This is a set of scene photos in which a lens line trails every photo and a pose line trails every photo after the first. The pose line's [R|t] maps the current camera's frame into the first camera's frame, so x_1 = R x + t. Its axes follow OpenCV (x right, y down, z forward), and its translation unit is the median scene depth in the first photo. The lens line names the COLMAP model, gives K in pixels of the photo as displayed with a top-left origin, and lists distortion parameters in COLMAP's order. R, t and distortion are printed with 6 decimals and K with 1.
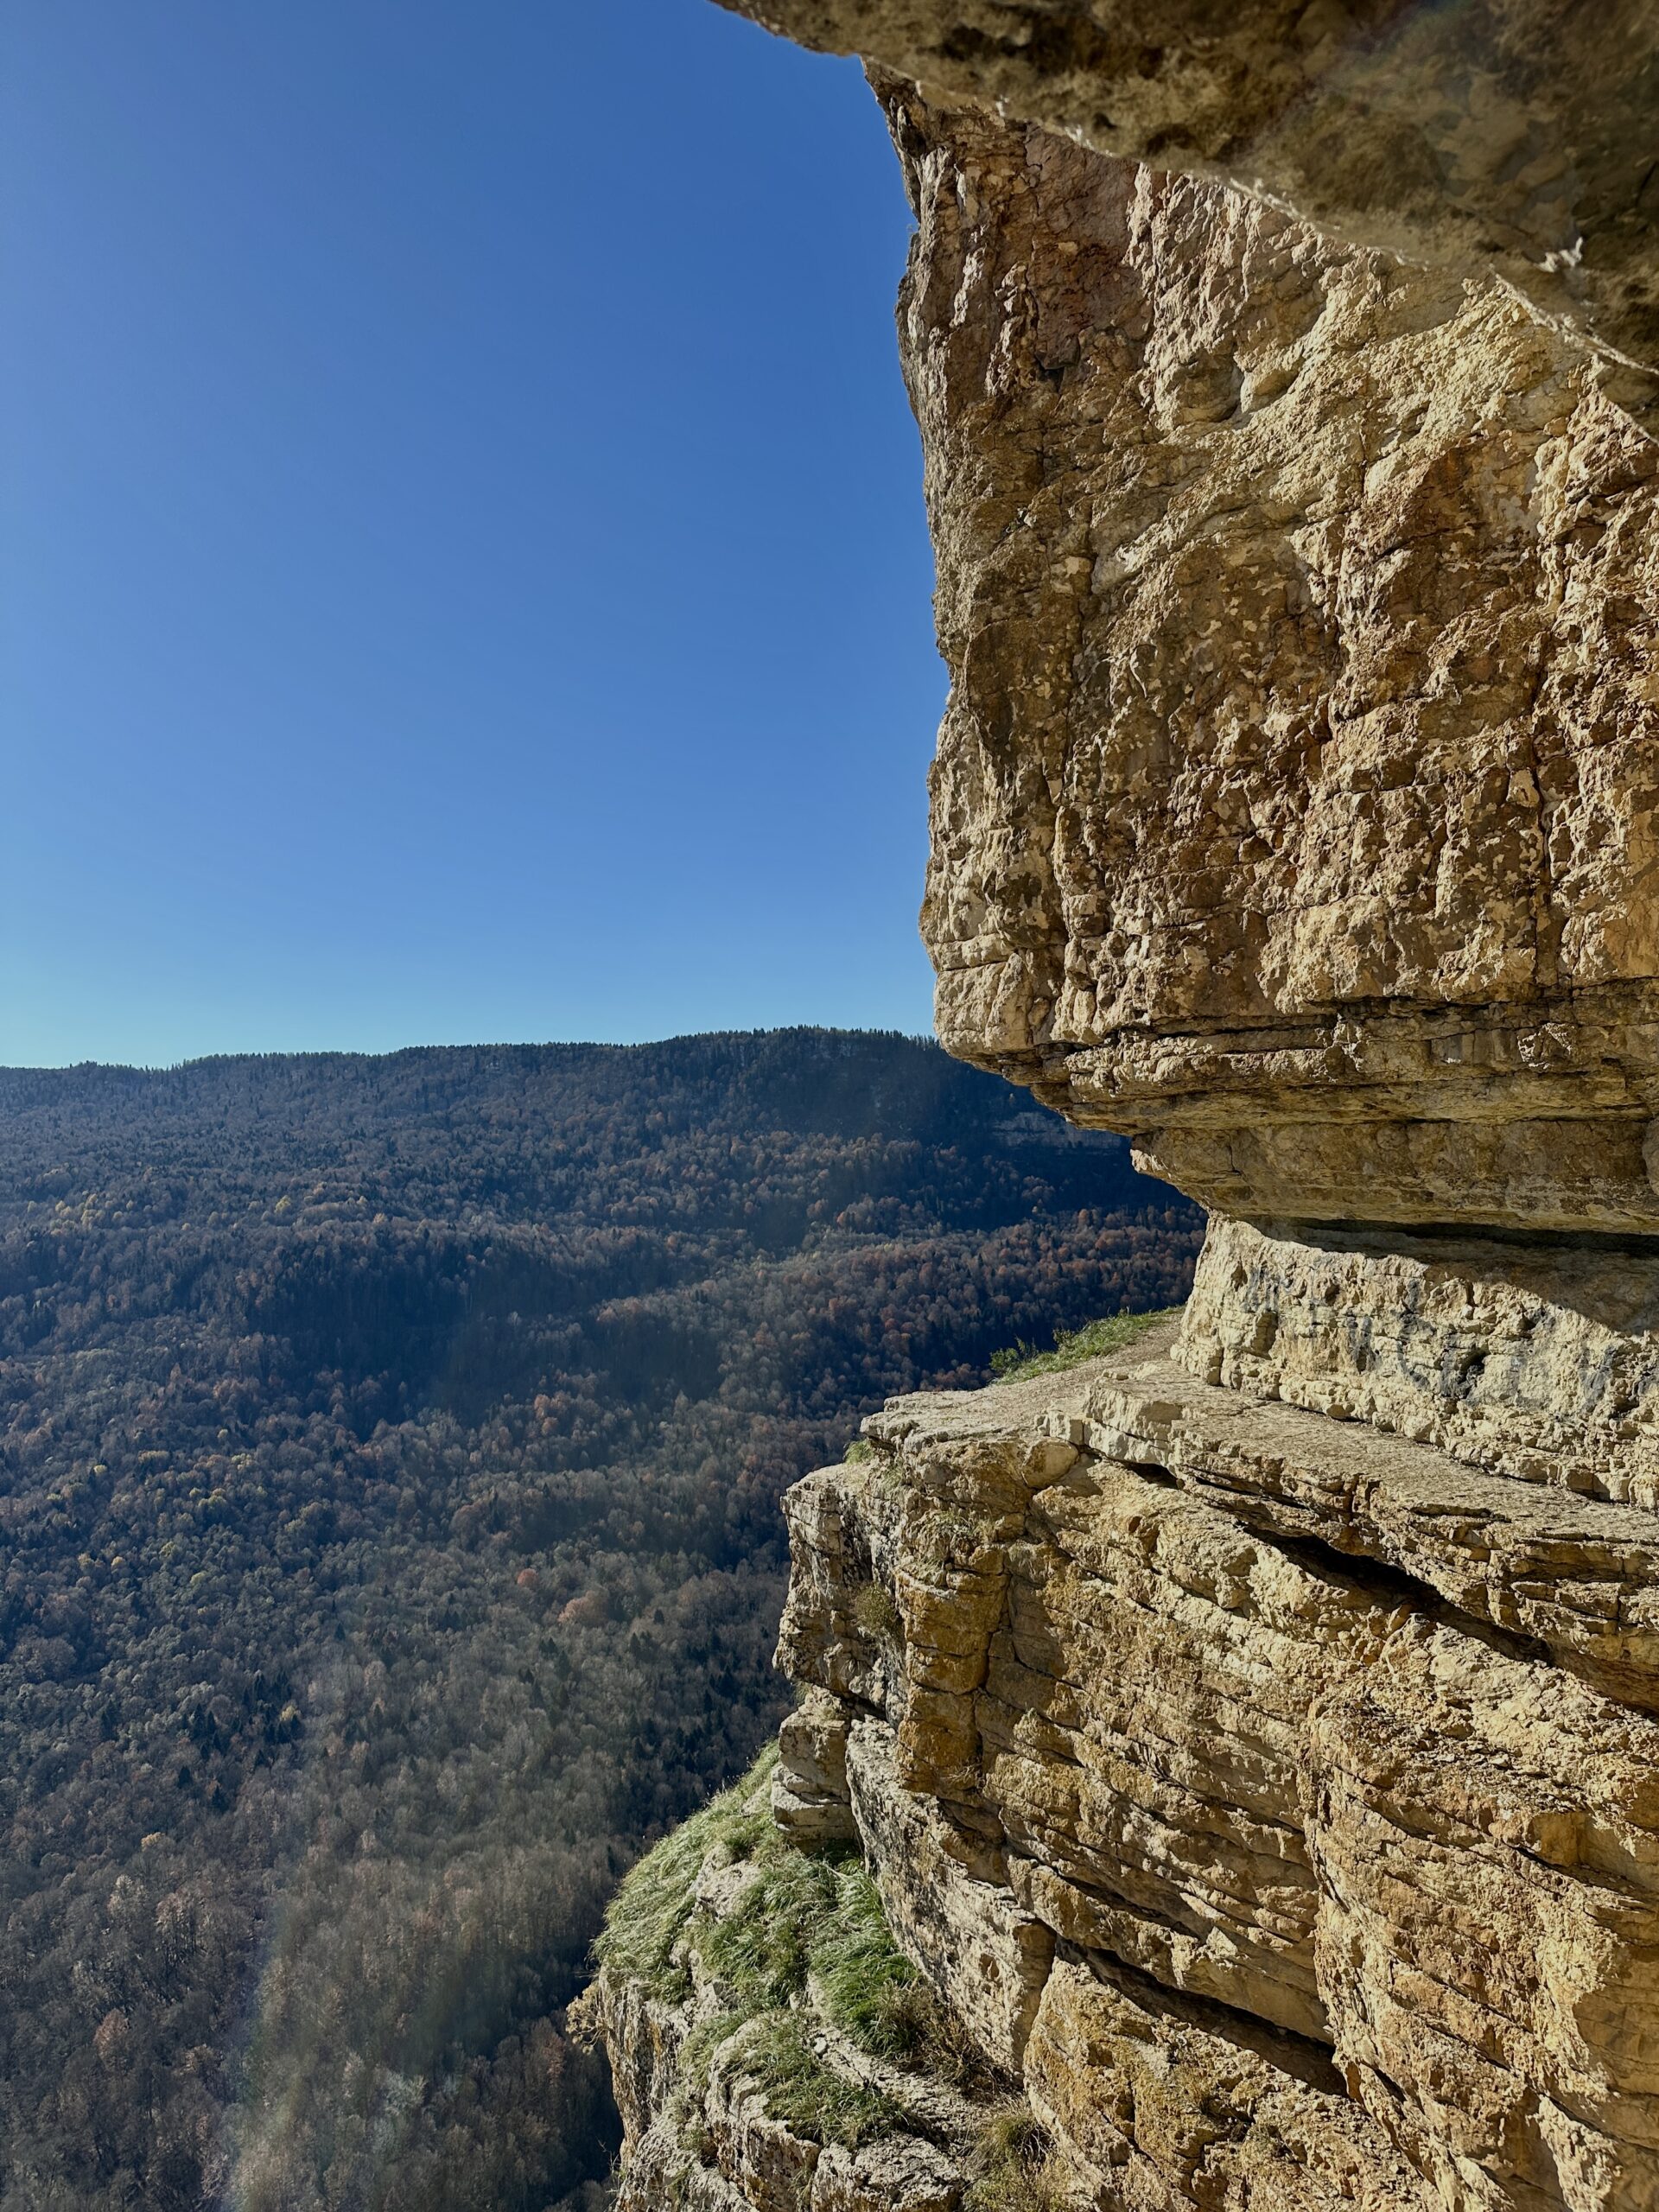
lens RADIAL K [[1543.3, 0, 830.9], [0, 1543.3, 1097.2], [0, 0, 1]] dist [0.037887, -0.000357]
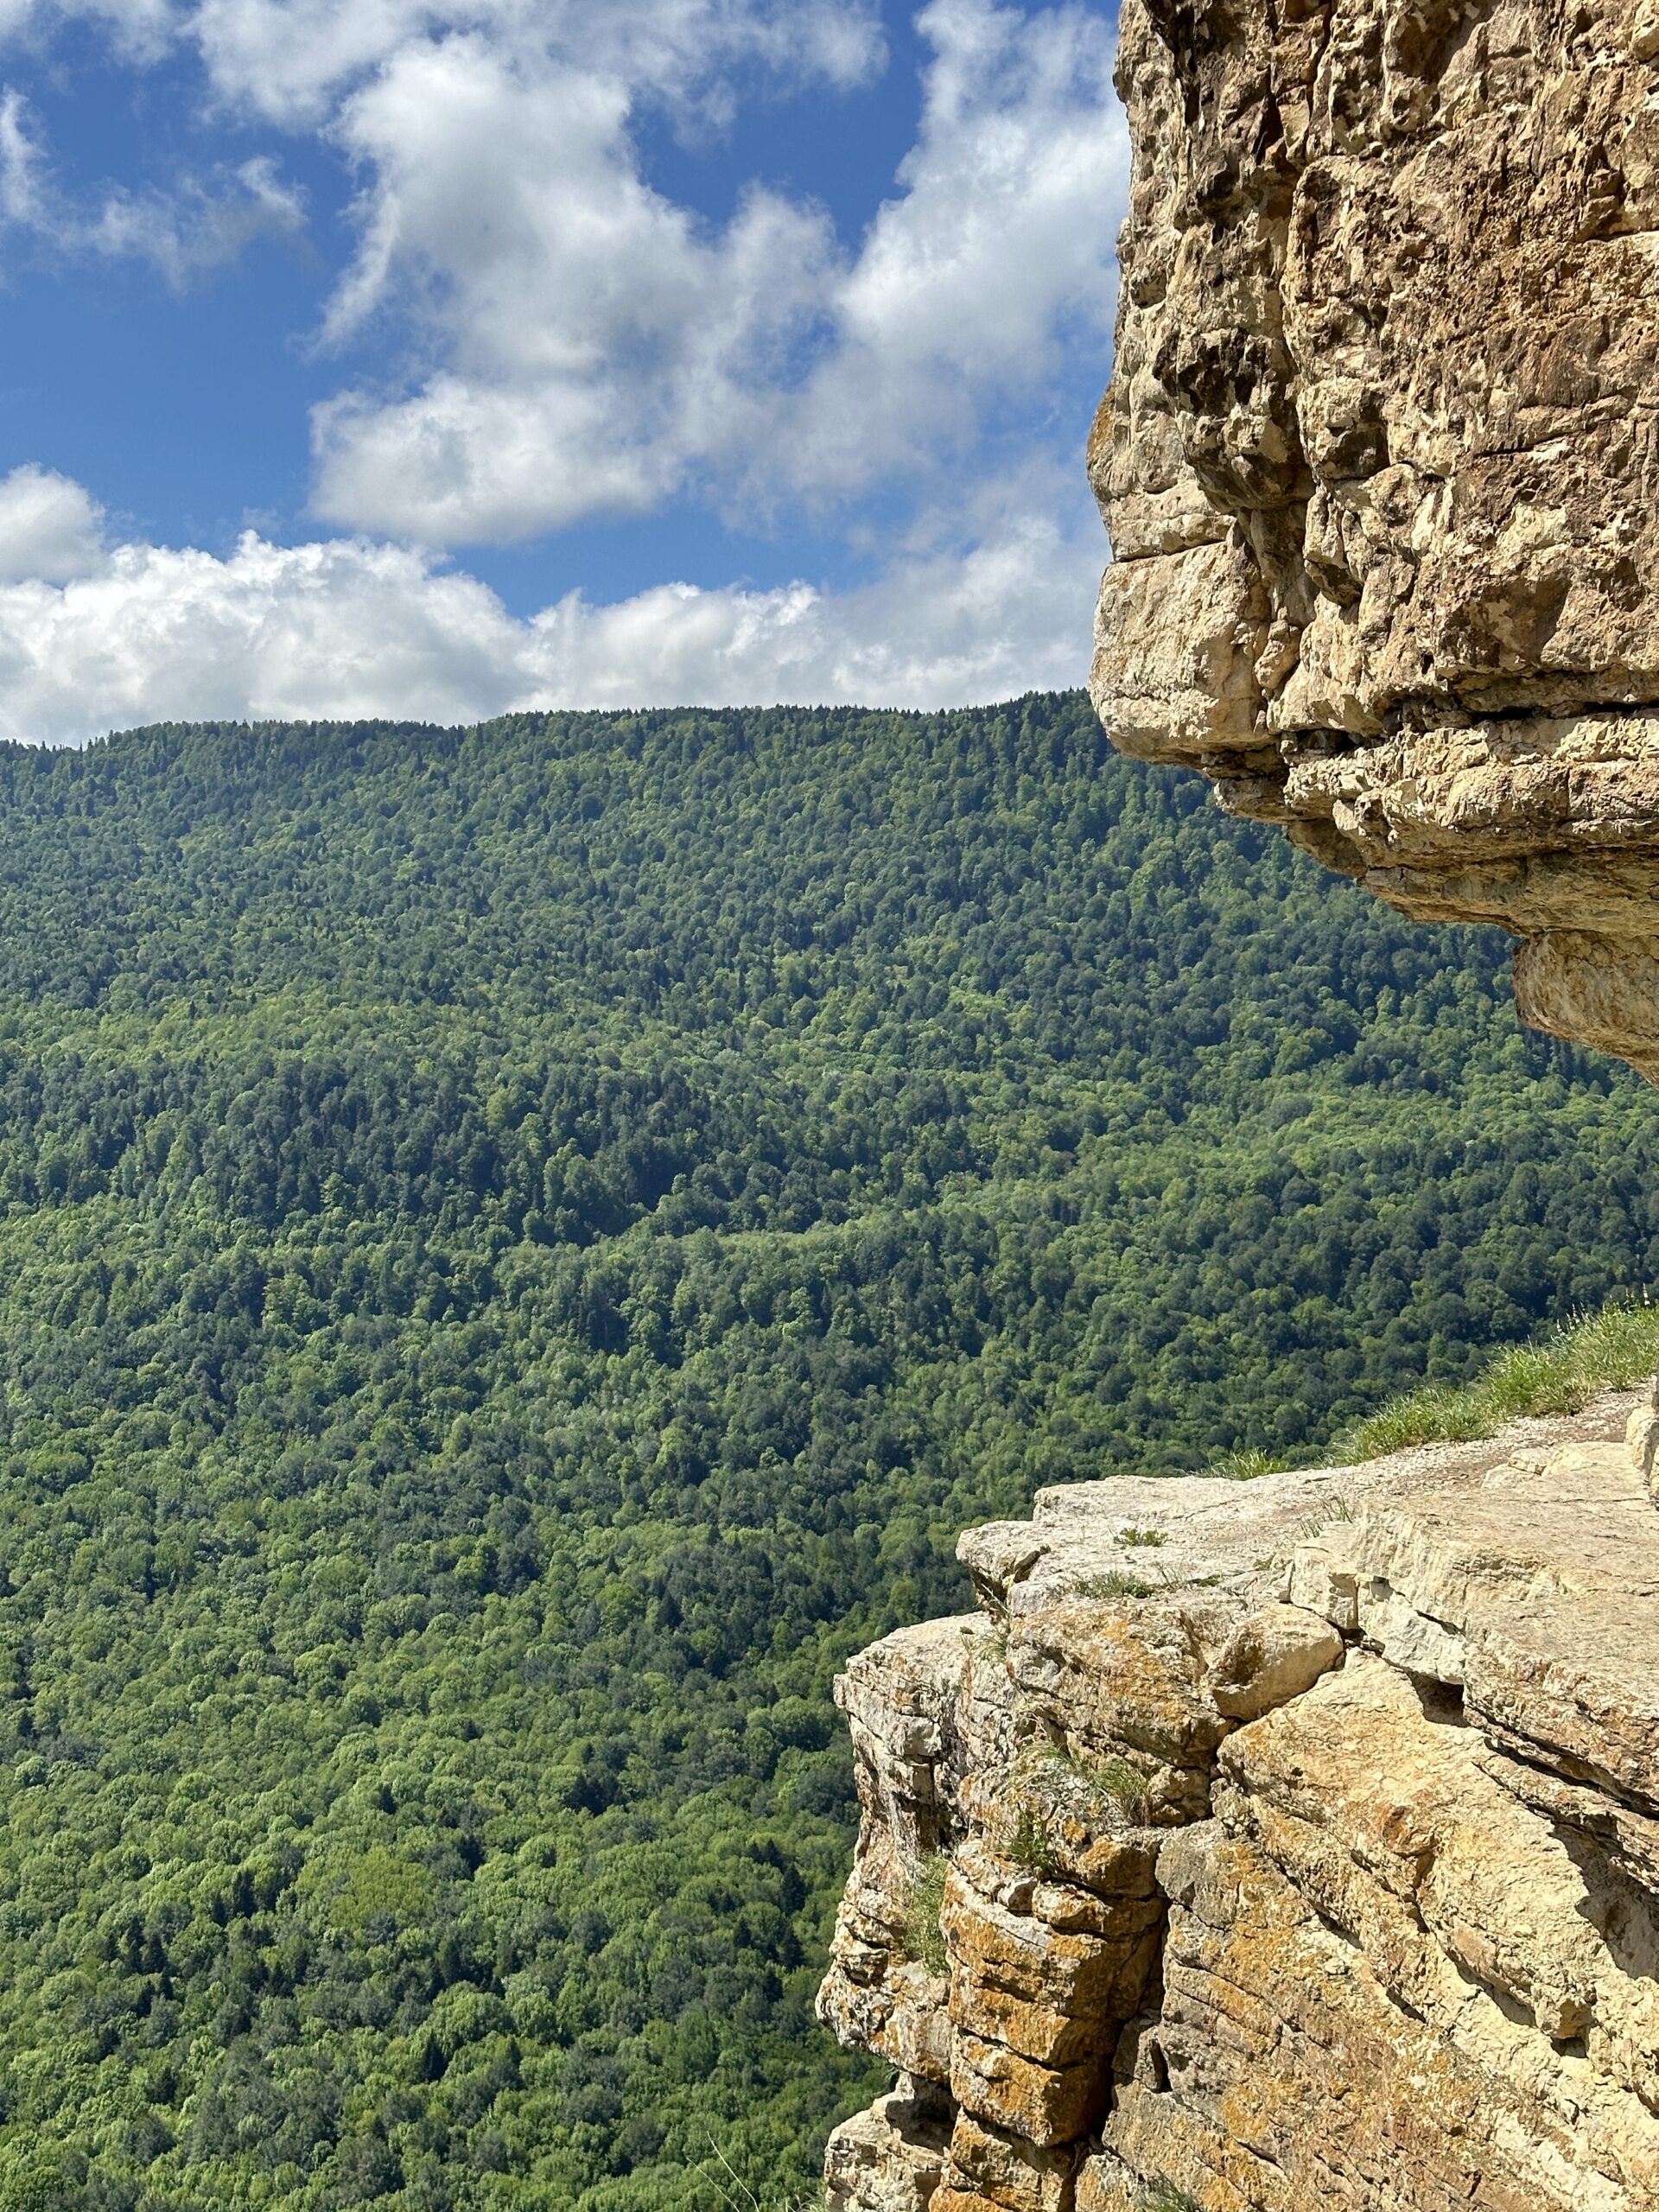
lens RADIAL K [[3067.1, 0, 818.8], [0, 3067.1, 1103.5], [0, 0, 1]] dist [0.075170, 0.000000]
pose [[0.984415, 0.030160, -0.173254, 0.177131], [-0.013736, 0.995361, 0.095227, -0.011260], [0.175322, -0.091363, 0.980263, 0.121224]]
